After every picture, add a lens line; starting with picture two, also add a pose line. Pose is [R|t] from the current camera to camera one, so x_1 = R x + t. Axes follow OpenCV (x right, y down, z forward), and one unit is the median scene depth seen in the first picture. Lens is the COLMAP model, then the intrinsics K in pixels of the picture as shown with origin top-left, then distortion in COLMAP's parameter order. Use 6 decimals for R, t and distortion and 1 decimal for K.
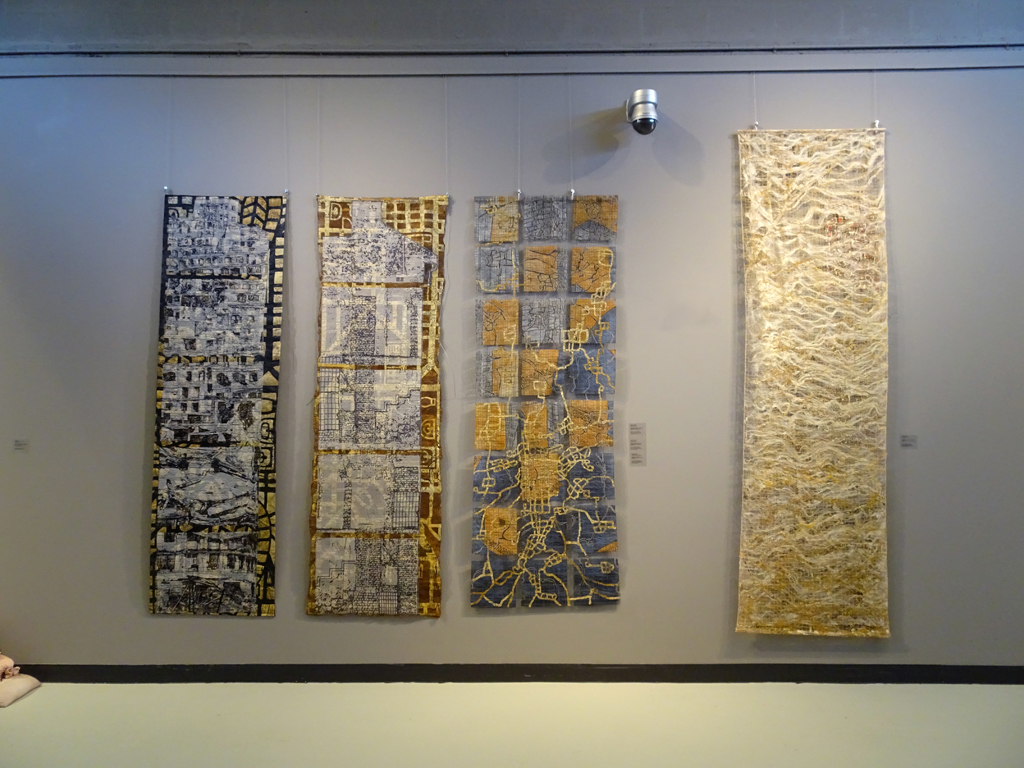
lens RADIAL K [[733.9, 0, 512.3], [0, 733.9, 392.3], [0, 0, 1]] dist [0.013594, -0.004080]
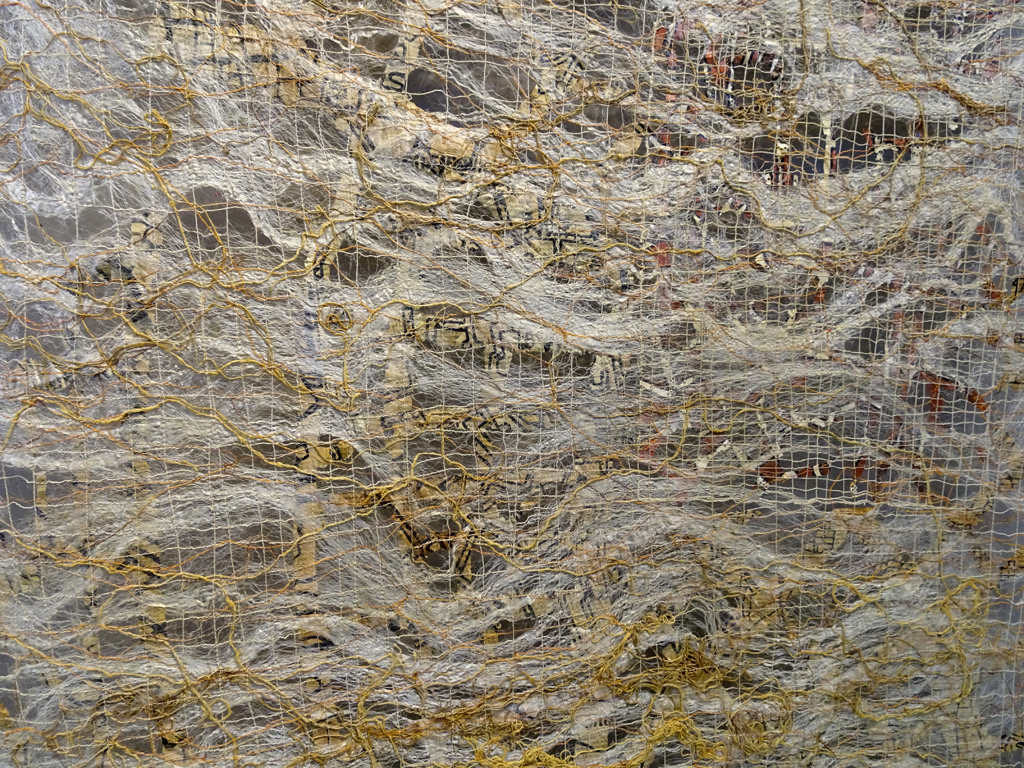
lens RADIAL K [[733.9, 0, 512.4], [0, 733.9, 384.6], [0, 0, 1]] dist [0.013594, -0.004080]
pose [[0.981481, -0.029523, 0.189272, 0.375420], [0.004063, 0.991038, 0.133519, 0.033523], [-0.191518, -0.130278, 0.972805, 0.873724]]
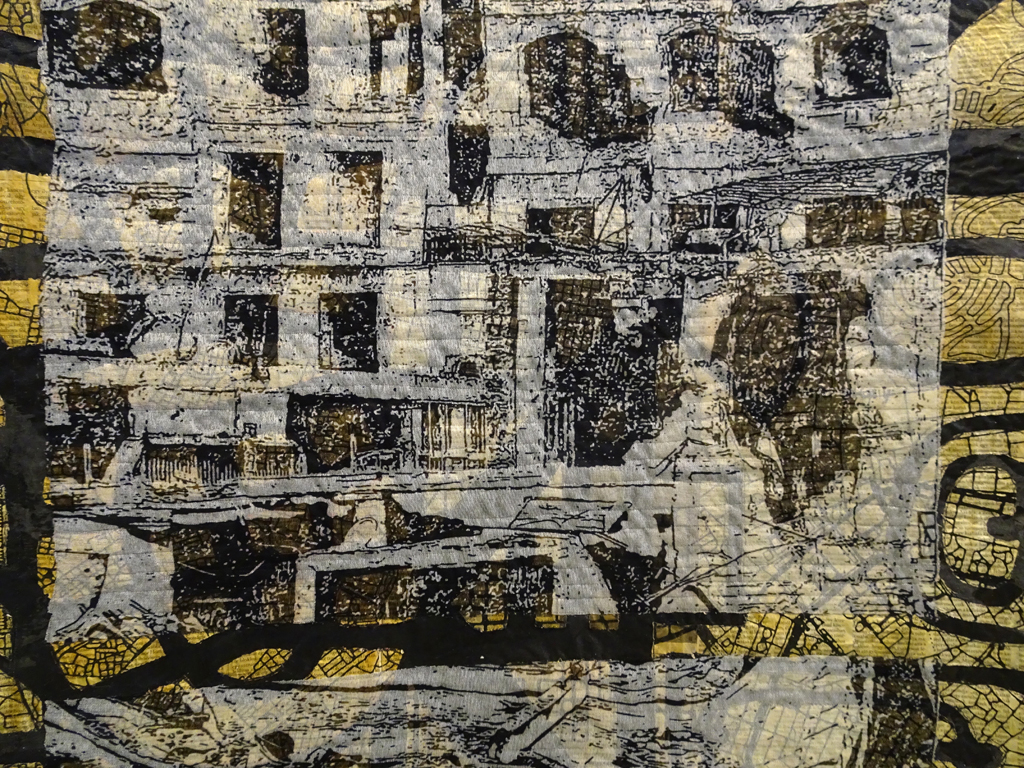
lens RADIAL K [[733.9, 0, 512.7], [0, 733.9, 393.1], [0, 0, 1]] dist [0.013594, -0.004080]
pose [[0.998515, -0.014509, 0.052503, -0.414116], [0.010917, 0.997621, 0.068061, 0.022591], [-0.053366, -0.067387, 0.996299, 0.888520]]
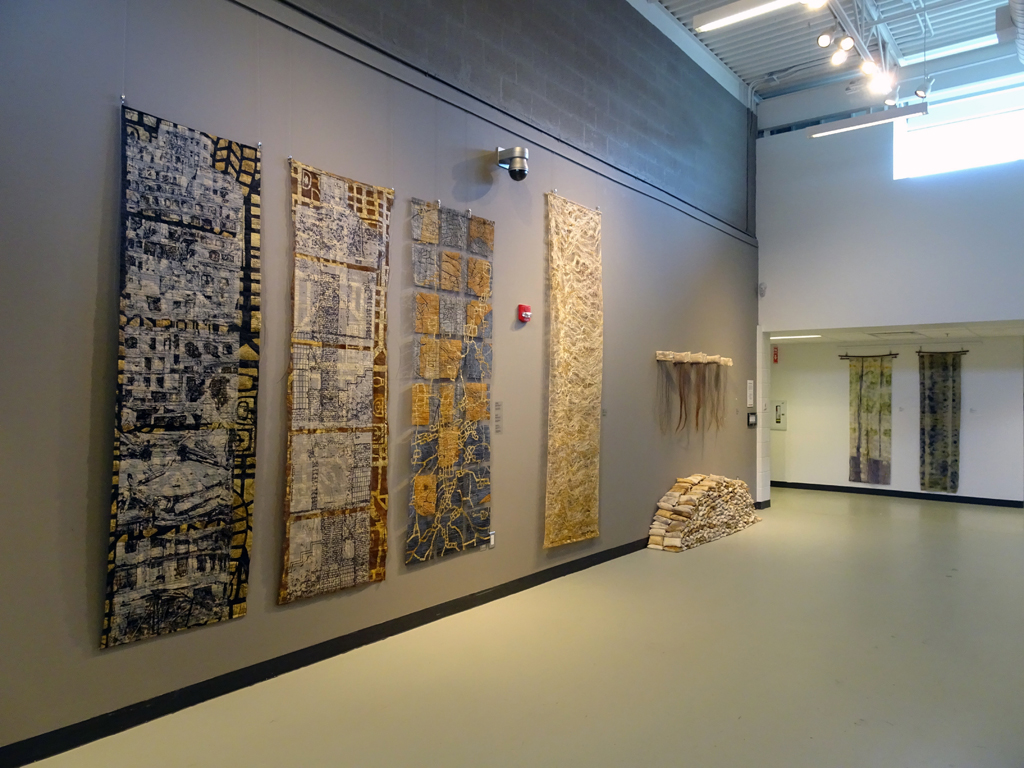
lens RADIAL K [[733.9, 0, 516.9], [0, 733.9, 384.9], [0, 0, 1]] dist [0.013594, -0.004080]
pose [[0.597887, 0.016841, 0.801404, -0.849866], [-0.042237, 0.999052, 0.010516, -0.002050], [-0.800467, -0.040136, 0.598031, 0.202123]]
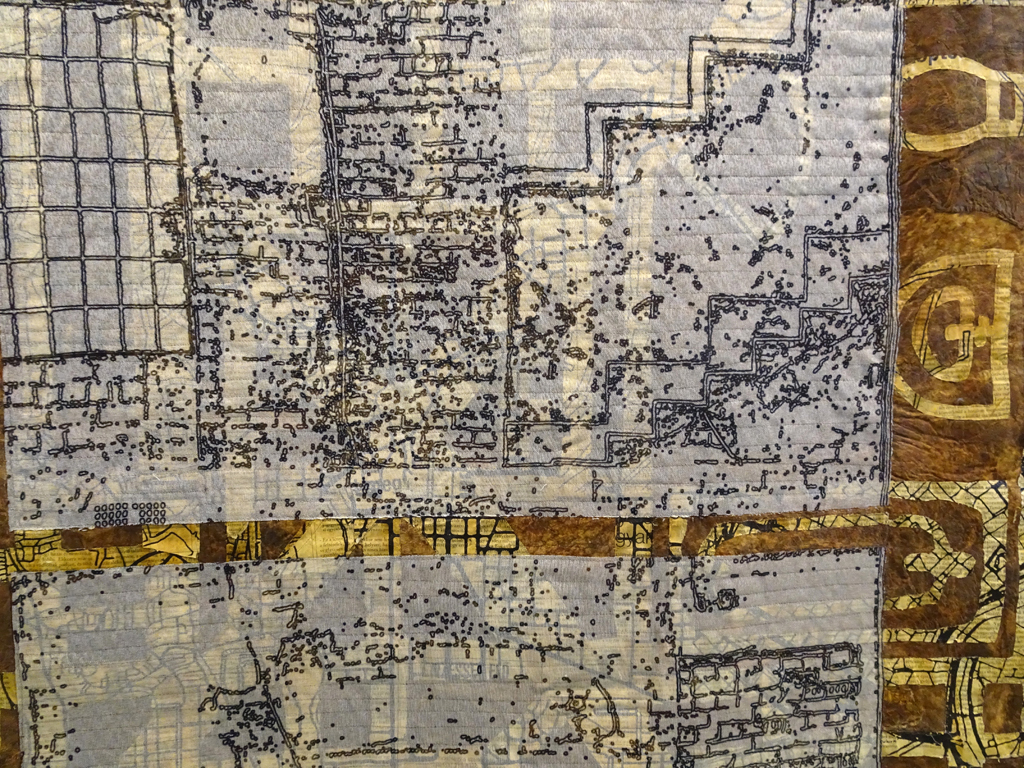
lens RADIAL K [[733.9, 0, 512.2], [0, 733.9, 386.0], [0, 0, 1]] dist [0.013594, -0.004080]
pose [[0.997333, -0.017236, 0.070915, -0.195261], [0.007992, 0.991661, 0.128629, 0.041784], [-0.072540, -0.127719, 0.989154, 0.885095]]
